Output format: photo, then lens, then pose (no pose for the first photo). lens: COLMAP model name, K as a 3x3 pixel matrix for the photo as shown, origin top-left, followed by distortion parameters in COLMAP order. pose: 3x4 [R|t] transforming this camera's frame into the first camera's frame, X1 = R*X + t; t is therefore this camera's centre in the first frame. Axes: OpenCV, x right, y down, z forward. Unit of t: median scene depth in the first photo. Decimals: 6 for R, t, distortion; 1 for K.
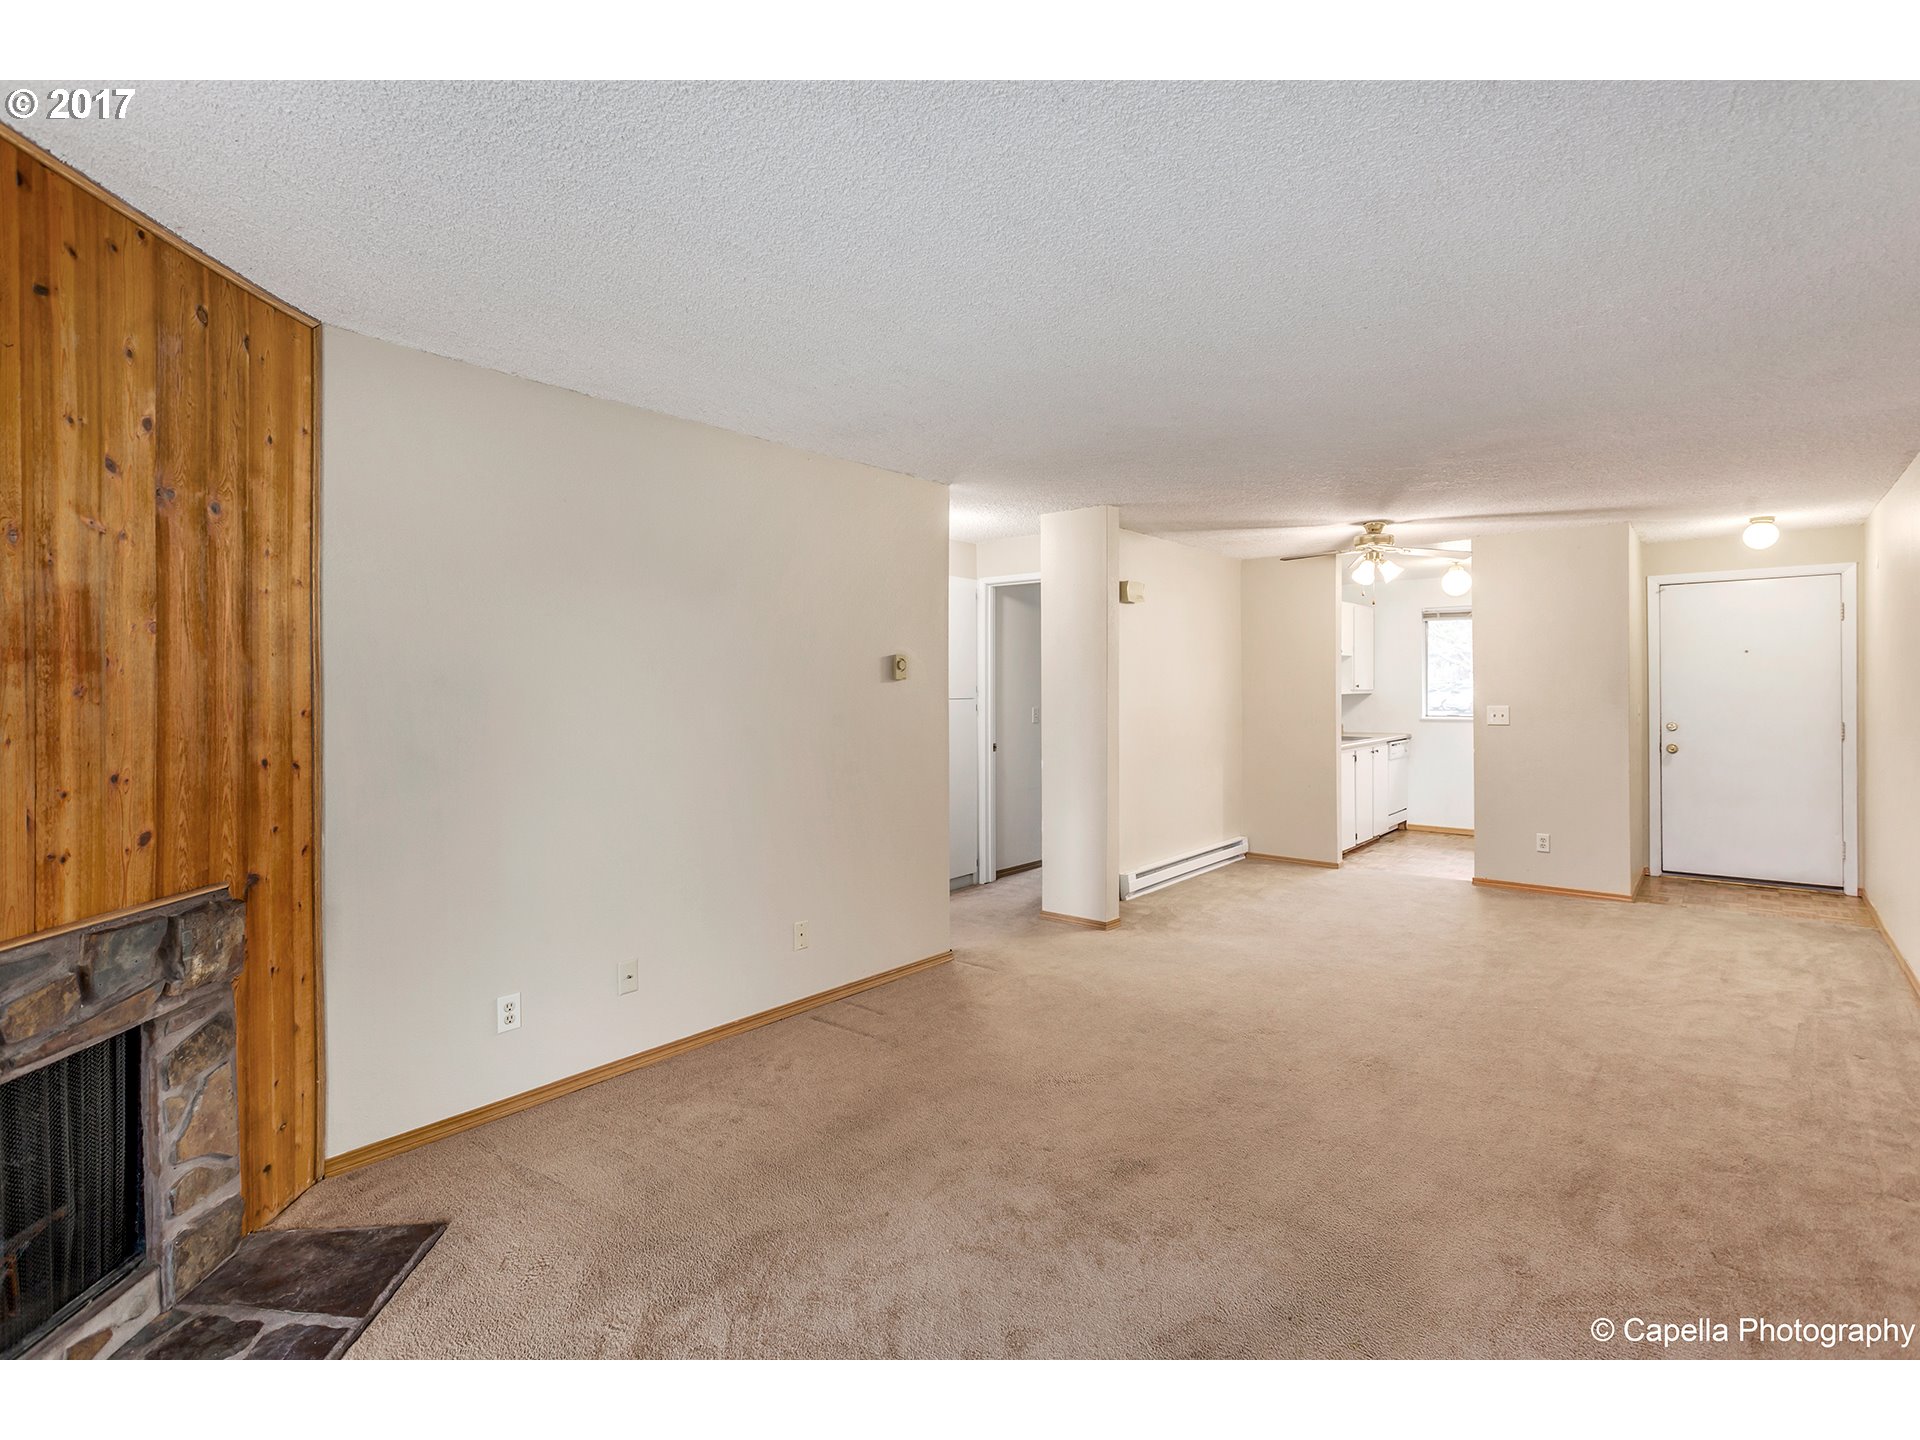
lens RADIAL K [[906.9, 0, 959.4], [0, 906.9, 694.4], [0, 0, 1]] dist [-0.032133, 0.012511]
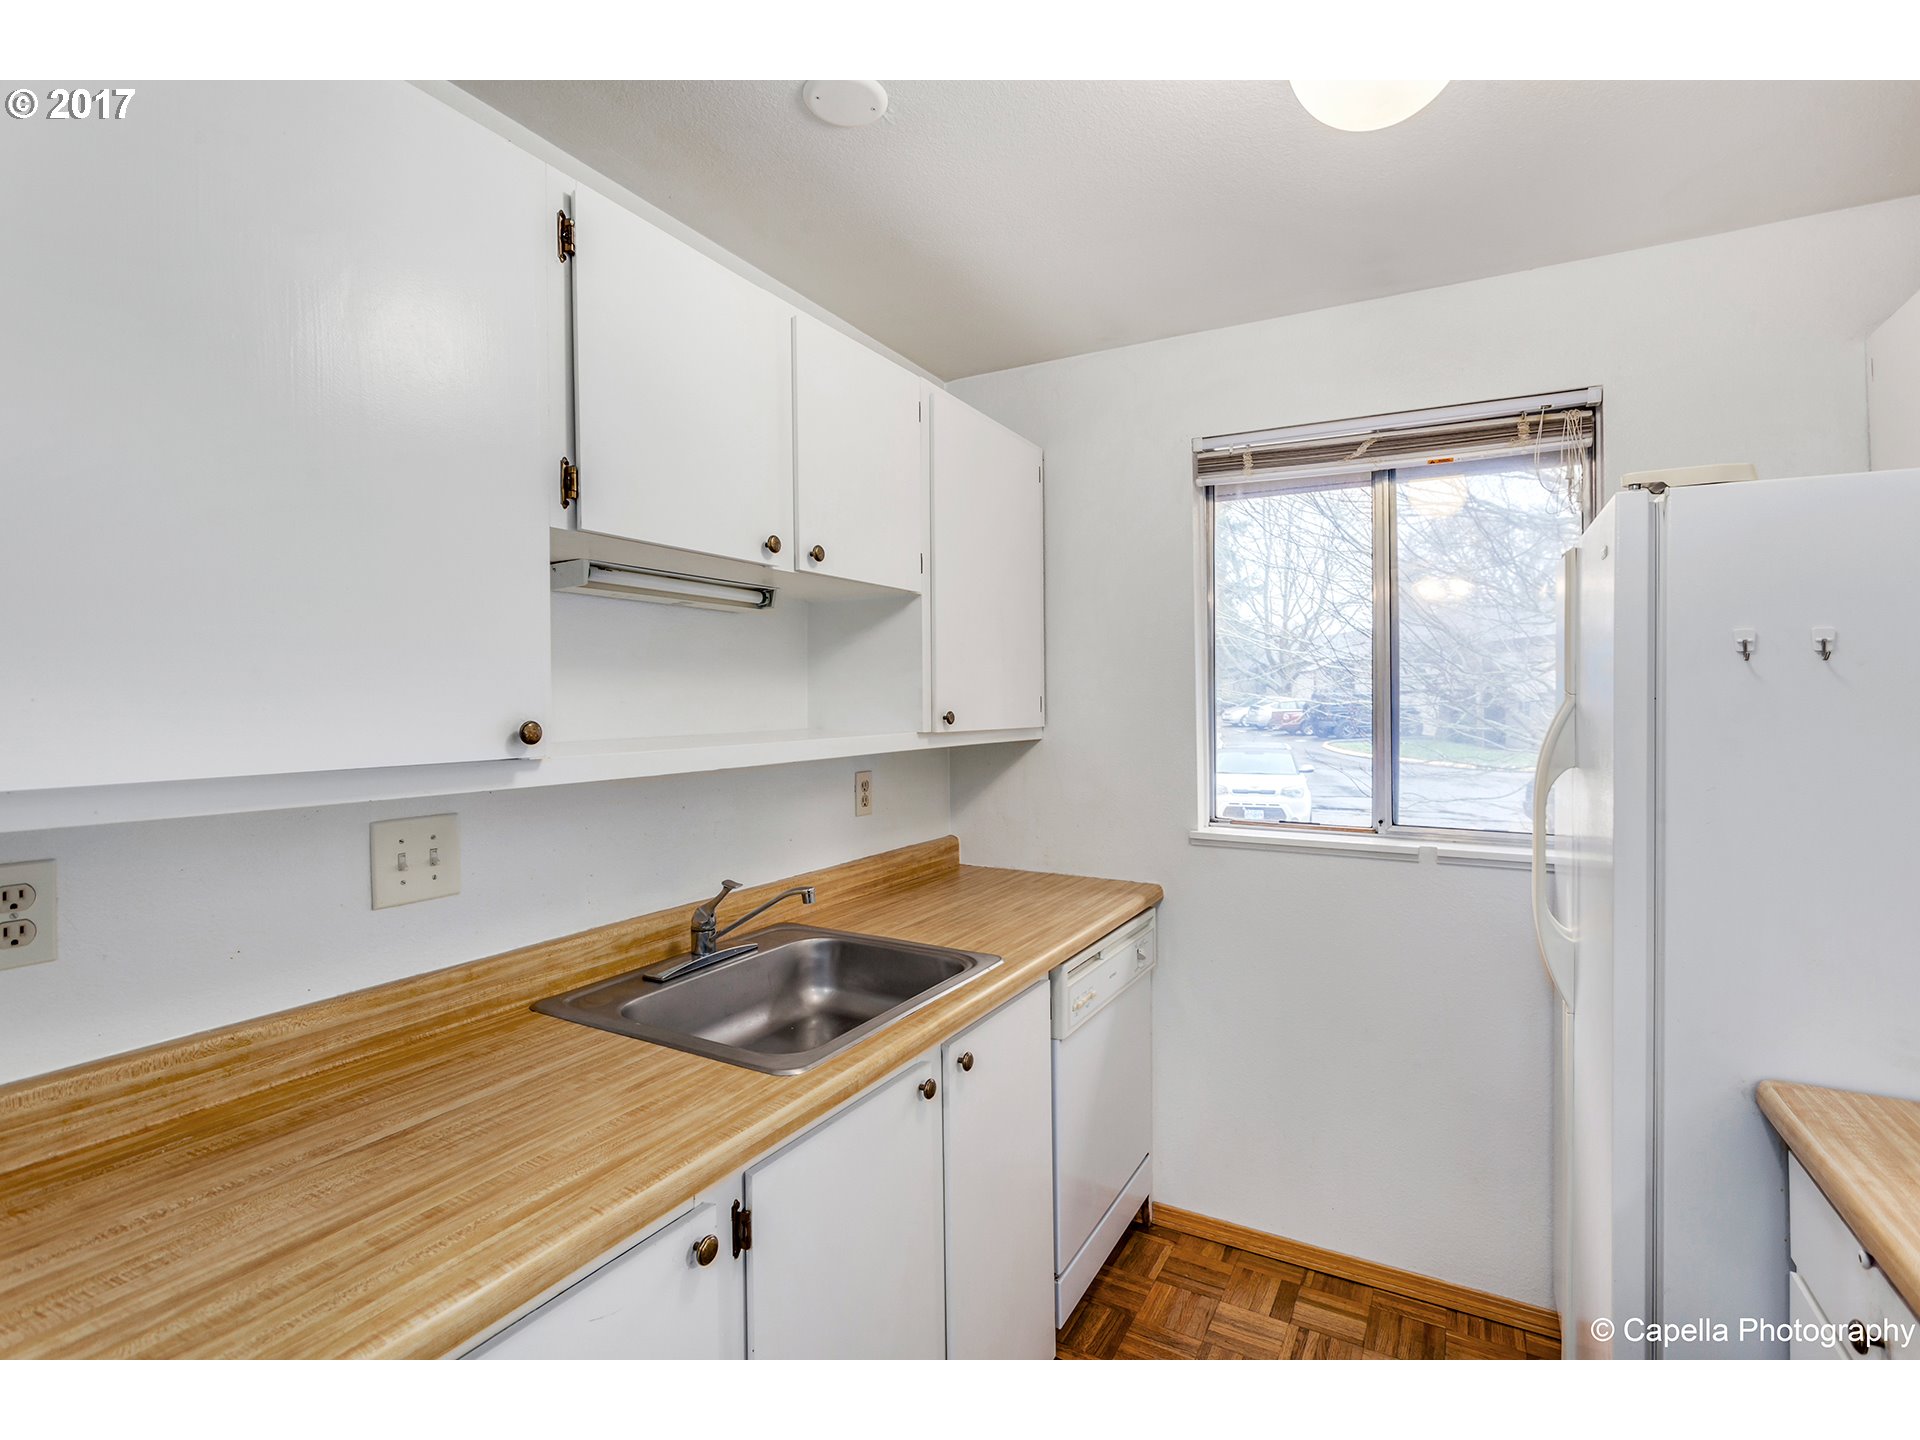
lens RADIAL K [[902.9, 0, 980.4], [0, 902.9, 707.4], [0, 0, 1]] dist [-0.000824, 0.000526]
pose [[0.976206, -0.004008, 0.216807, 0.522879], [0.004428, 0.999989, -0.001450, -0.015325], [-0.216799, 0.002375, 0.976213, 0.999246]]
